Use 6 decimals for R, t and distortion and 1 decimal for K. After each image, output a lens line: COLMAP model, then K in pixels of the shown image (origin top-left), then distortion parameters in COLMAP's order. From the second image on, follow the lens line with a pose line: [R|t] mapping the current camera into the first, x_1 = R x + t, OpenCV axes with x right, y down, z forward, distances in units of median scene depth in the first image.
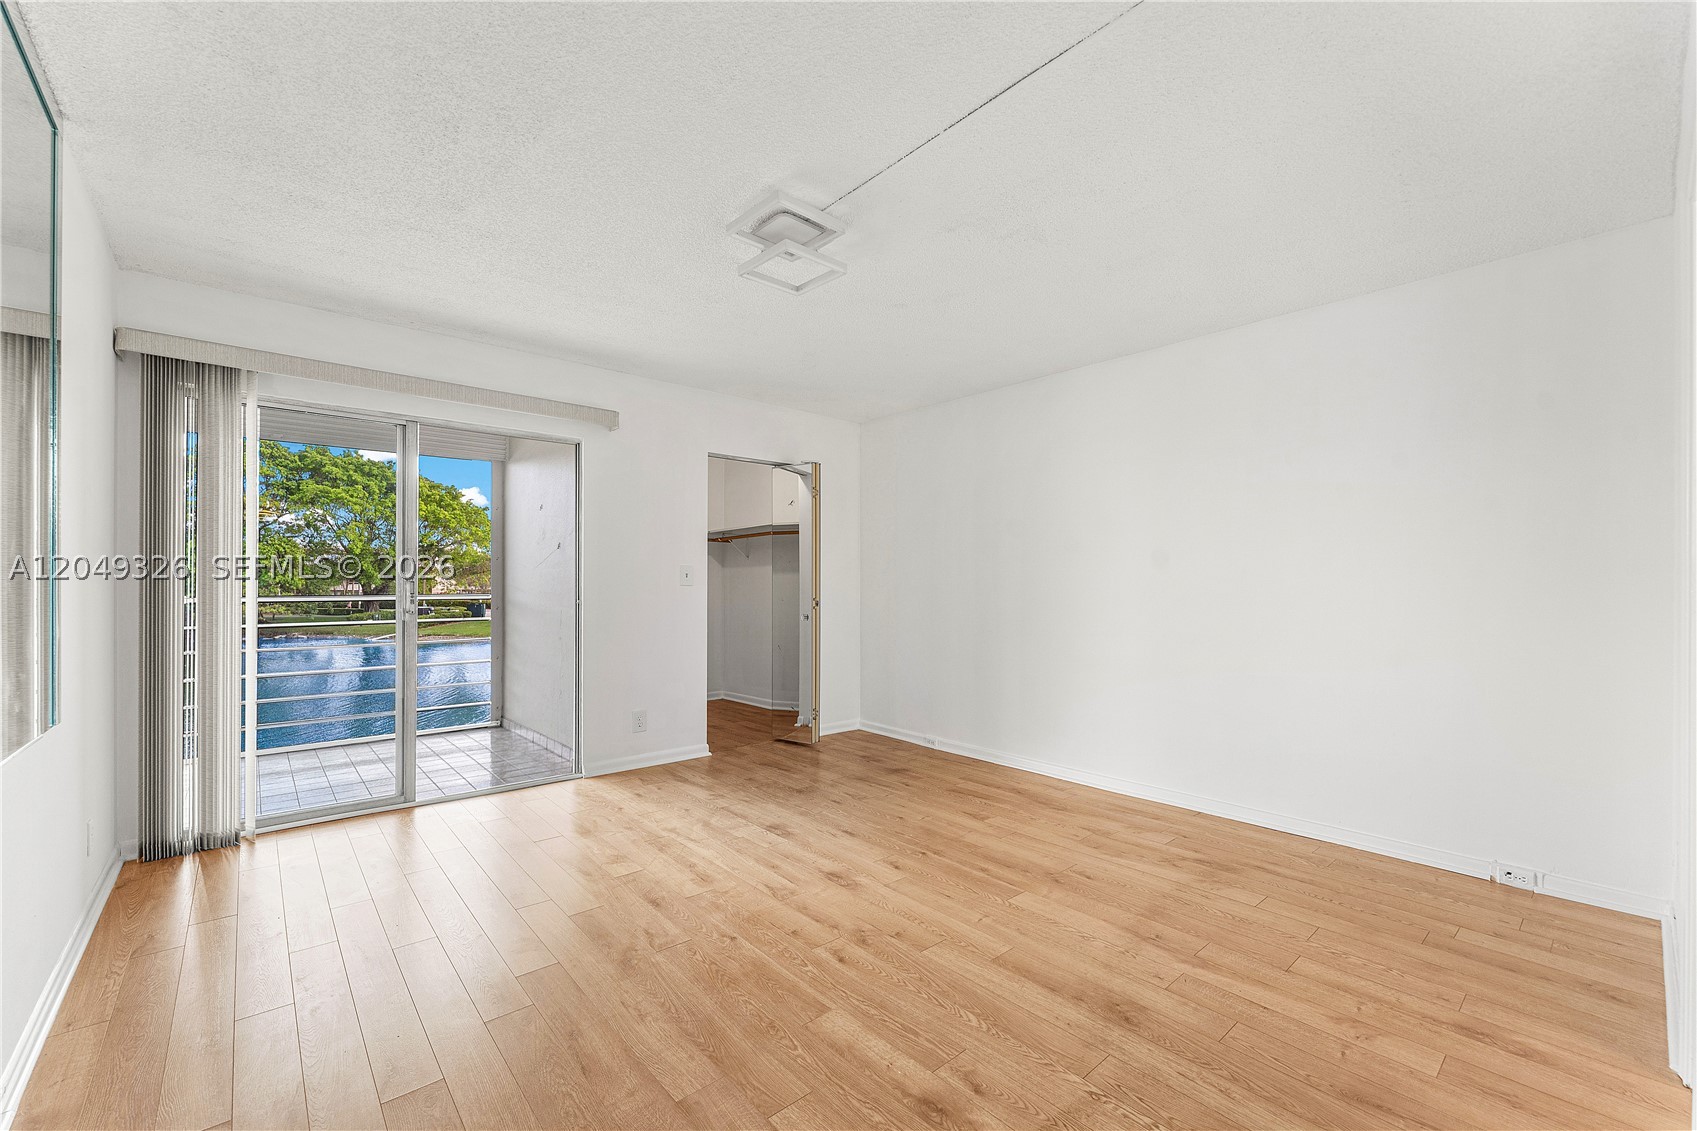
lens RADIAL K [[690.5, 0, 835.0], [0, 690.5, 576.7], [0, 0, 1]] dist [-0.001510, -0.000265]
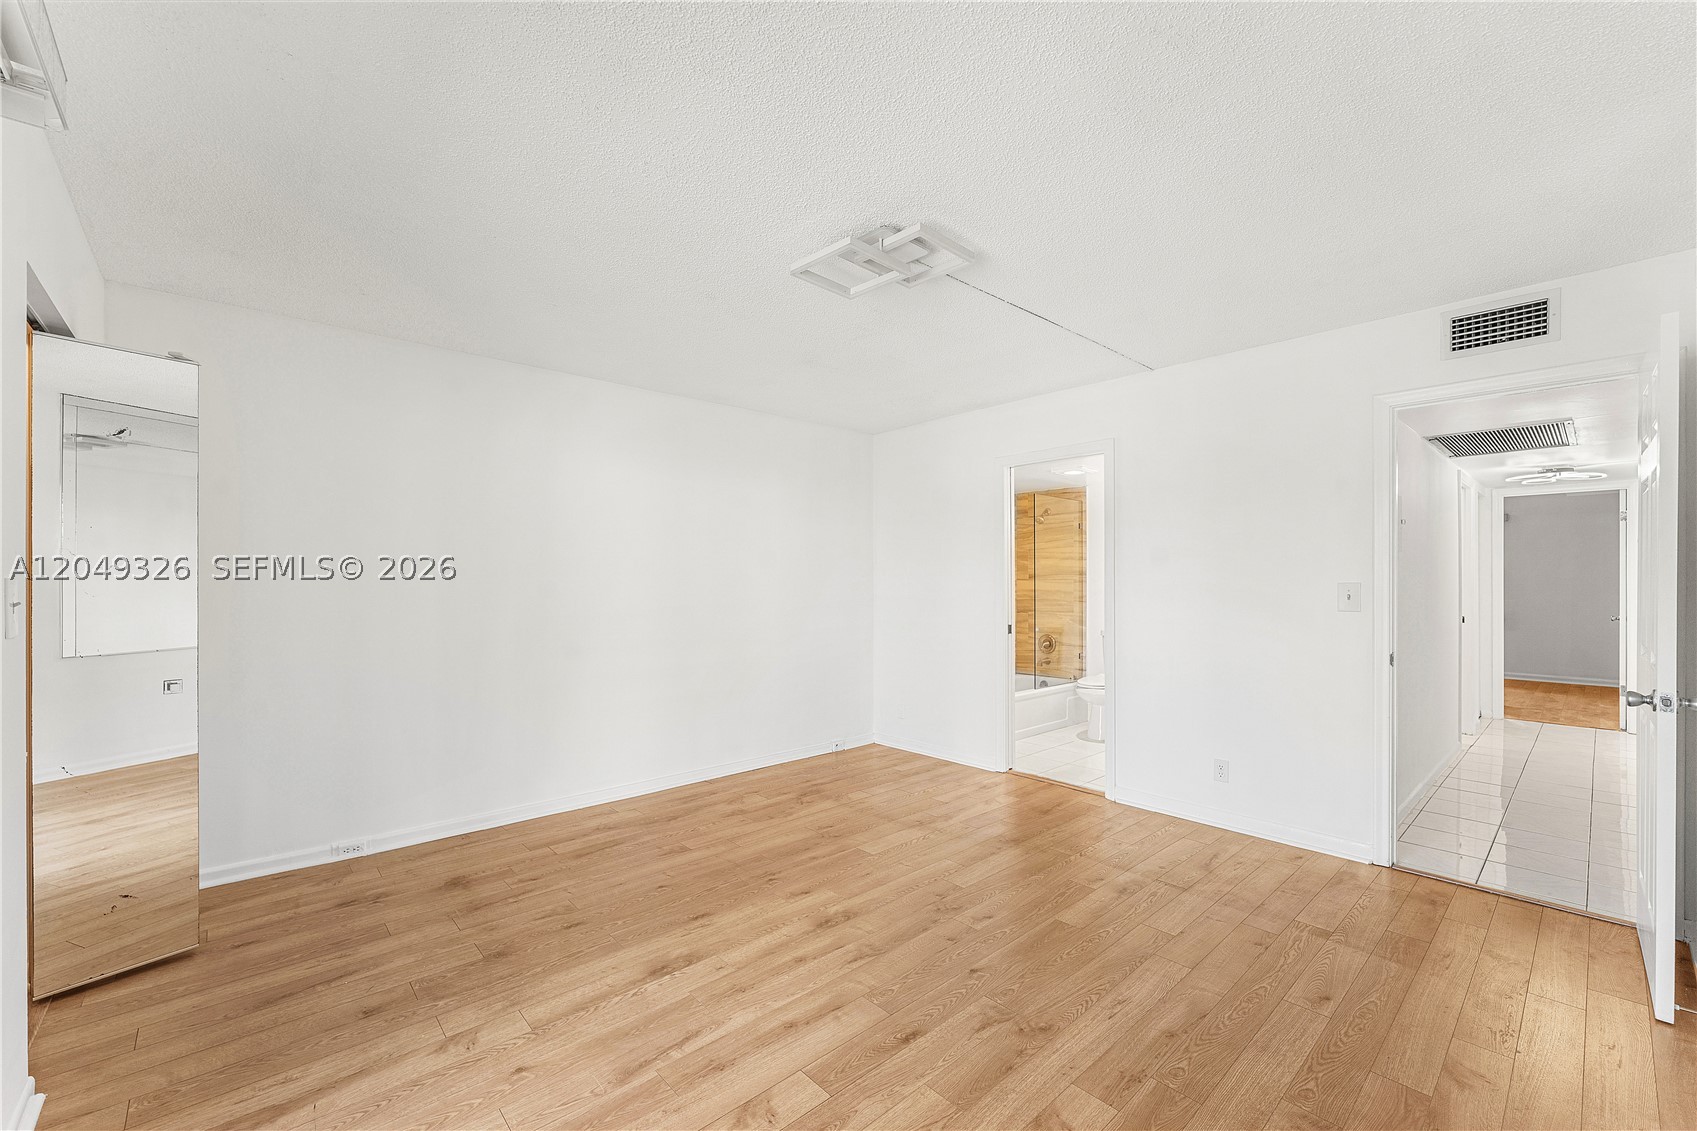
lens RADIAL K [[690.5, 0, 844.5], [0, 690.5, 577.7], [0, 0, 1]] dist [-0.001510, -0.000265]
pose [[-0.030291, 0.002561, 0.999538, -0.788897], [-0.014227, 0.999894, -0.002993, -0.031440], [-0.999440, -0.014311, -0.030252, 0.839816]]
